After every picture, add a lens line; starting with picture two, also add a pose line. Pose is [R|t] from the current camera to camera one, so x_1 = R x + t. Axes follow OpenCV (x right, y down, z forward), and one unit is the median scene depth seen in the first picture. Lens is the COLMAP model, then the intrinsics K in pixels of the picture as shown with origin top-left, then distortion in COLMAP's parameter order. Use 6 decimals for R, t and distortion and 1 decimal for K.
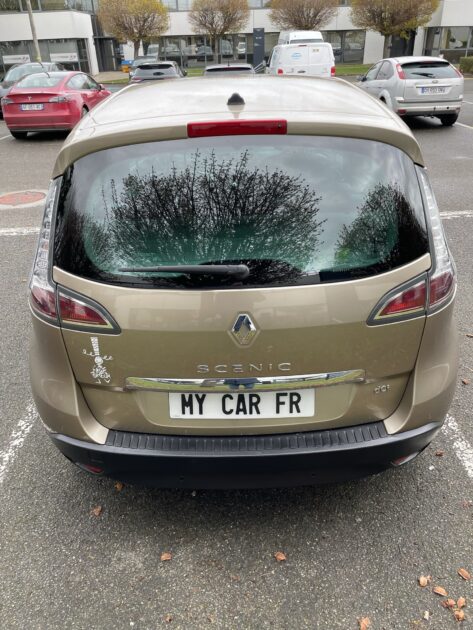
lens RADIAL K [[477.6, 0, 238.2], [0, 477.6, 314.2], [0, 0, 1]] dist [0.101814, -0.132381]
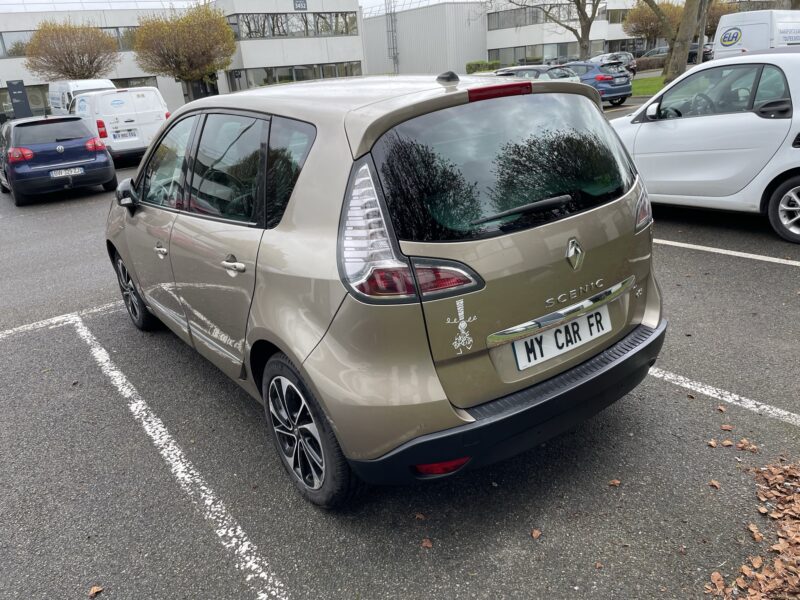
lens RADIAL K [[606.5, 0, 400.0], [0, 606.5, 300.0], [0, 0, 1]] dist [0.101814, -0.132381]
pose [[0.809838, -0.240355, 0.535156, -0.160459], [0.334589, 0.938541, -0.084798, 0.017073], [-0.481884, 0.247730, 0.840486, 0.005212]]
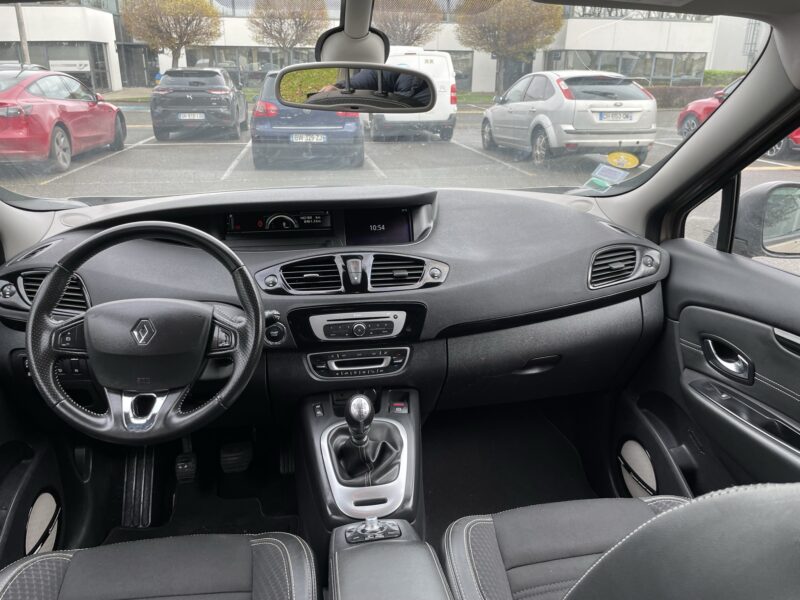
lens RADIAL K [[605.1, 0, 401.5], [0, 605.1, 283.9], [0, 0, 1]] dist [0.061872, -0.118679]
pose [[0.989670, -0.009033, 0.143081, -0.012551], [0.033238, 0.985278, -0.167700, -0.101276], [-0.139460, 0.170724, 0.975400, 0.259661]]
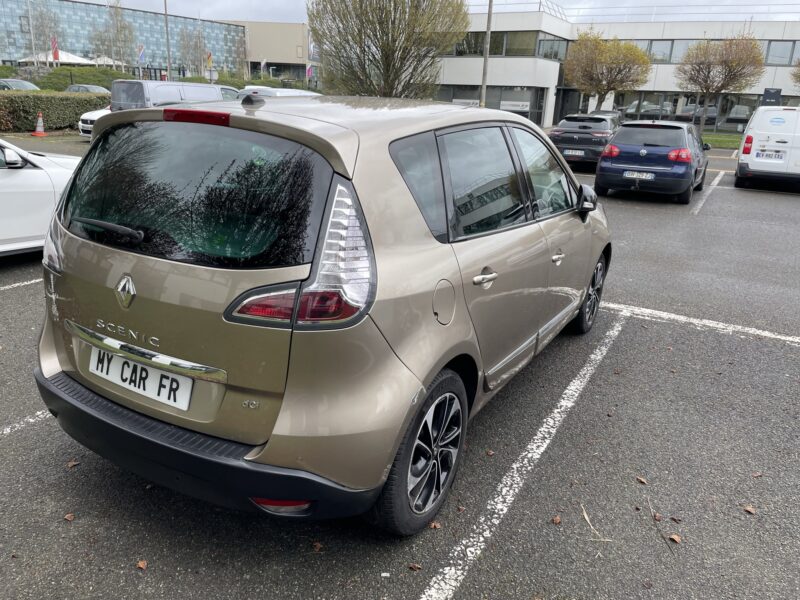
lens RADIAL K [[606.5, 0, 400.0], [0, 606.5, 300.0], [0, 0, 1]] dist [0.101814, -0.132381]
pose [[0.854076, 0.223723, -0.469577, 0.168180], [-0.308104, 0.944951, -0.110178, 0.001971], [0.419078, 0.238779, 0.875990, 0.012801]]
